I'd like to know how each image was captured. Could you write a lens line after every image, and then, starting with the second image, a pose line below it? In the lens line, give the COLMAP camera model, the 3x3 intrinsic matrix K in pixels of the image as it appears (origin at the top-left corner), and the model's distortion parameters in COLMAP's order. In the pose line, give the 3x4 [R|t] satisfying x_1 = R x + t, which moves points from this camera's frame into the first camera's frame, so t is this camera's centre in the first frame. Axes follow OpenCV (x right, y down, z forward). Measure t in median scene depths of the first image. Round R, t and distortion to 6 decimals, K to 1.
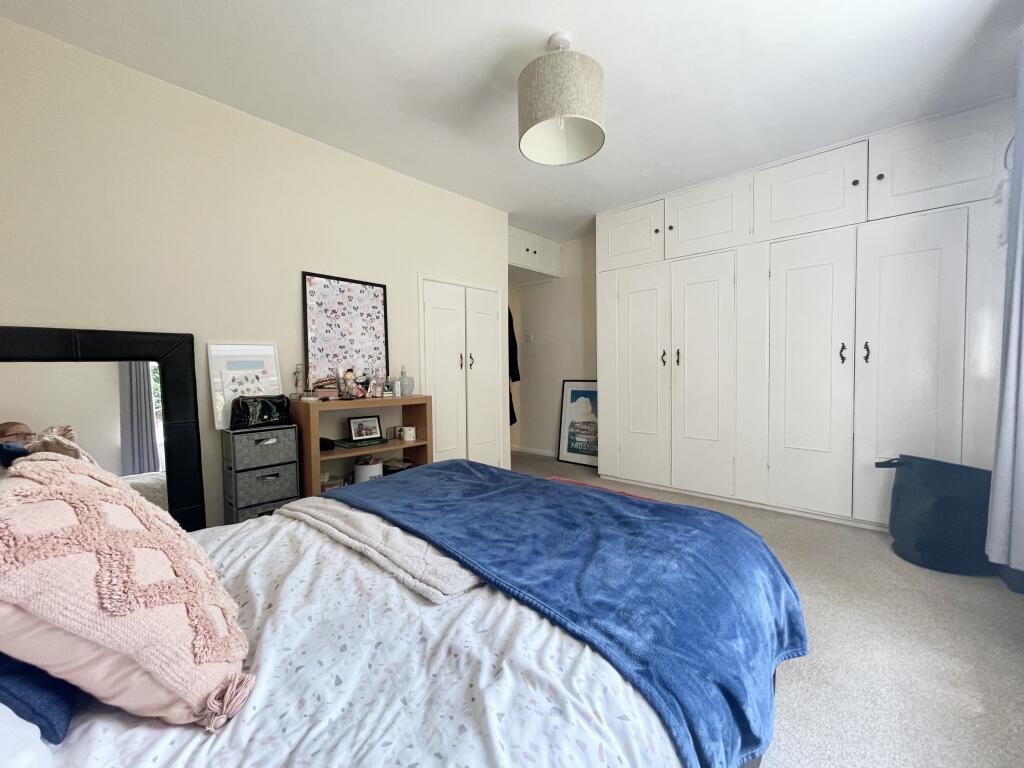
lens RADIAL K [[415.3, 0, 513.6], [0, 415.3, 383.4], [0, 0, 1]] dist [-0.002711, 0.000106]
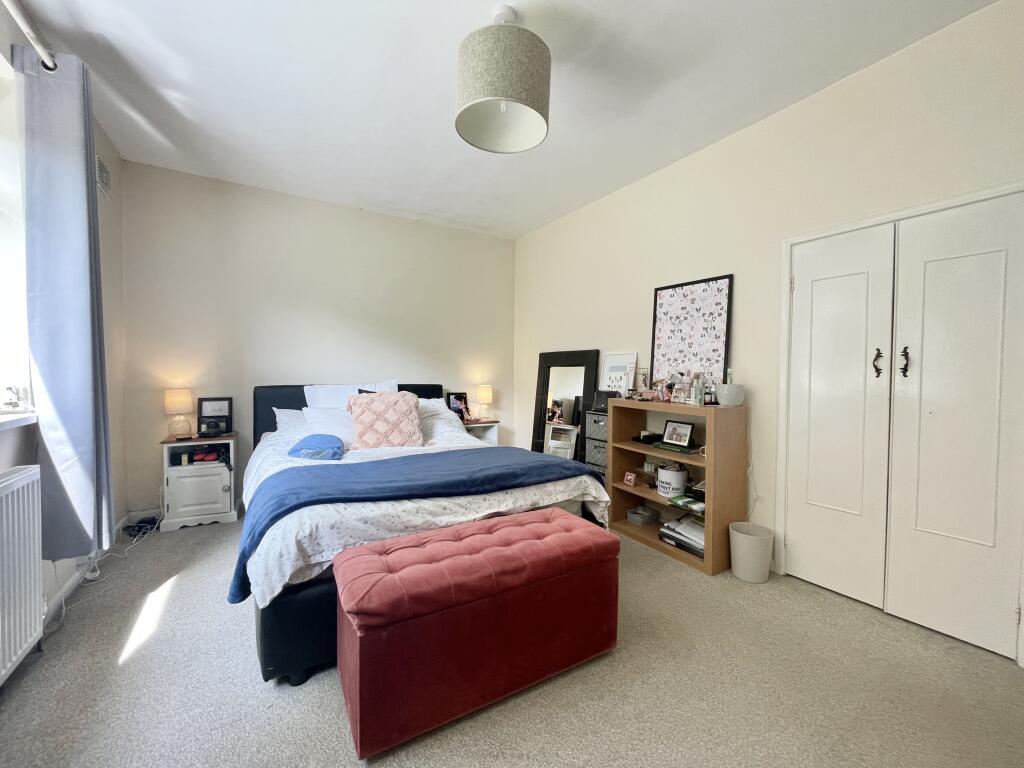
lens RADIAL K [[415.3, 0, 511.3], [0, 415.3, 385.1], [0, 0, 1]] dist [-0.002711, 0.000106]
pose [[-0.272377, 0.037875, -0.961445, 0.670263], [-0.043930, 0.997693, 0.051749, -0.038078], [0.961187, 0.056331, -0.270084, 0.861049]]
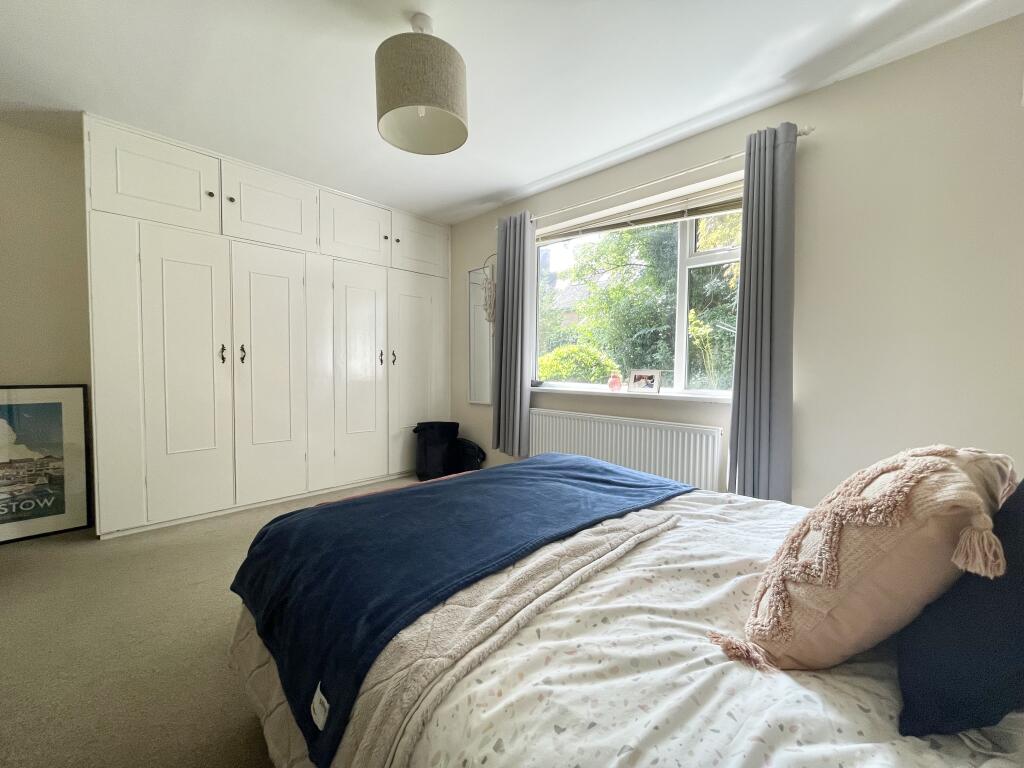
lens RADIAL K [[415.3, 0, 513.2], [0, 415.3, 384.1], [0, 0, 1]] dist [-0.002711, 0.000106]
pose [[0.020838, -0.027538, 0.999404, -0.749938], [0.025920, 0.999299, 0.026994, -0.013831], [-0.999447, 0.025342, 0.021537, 0.686571]]
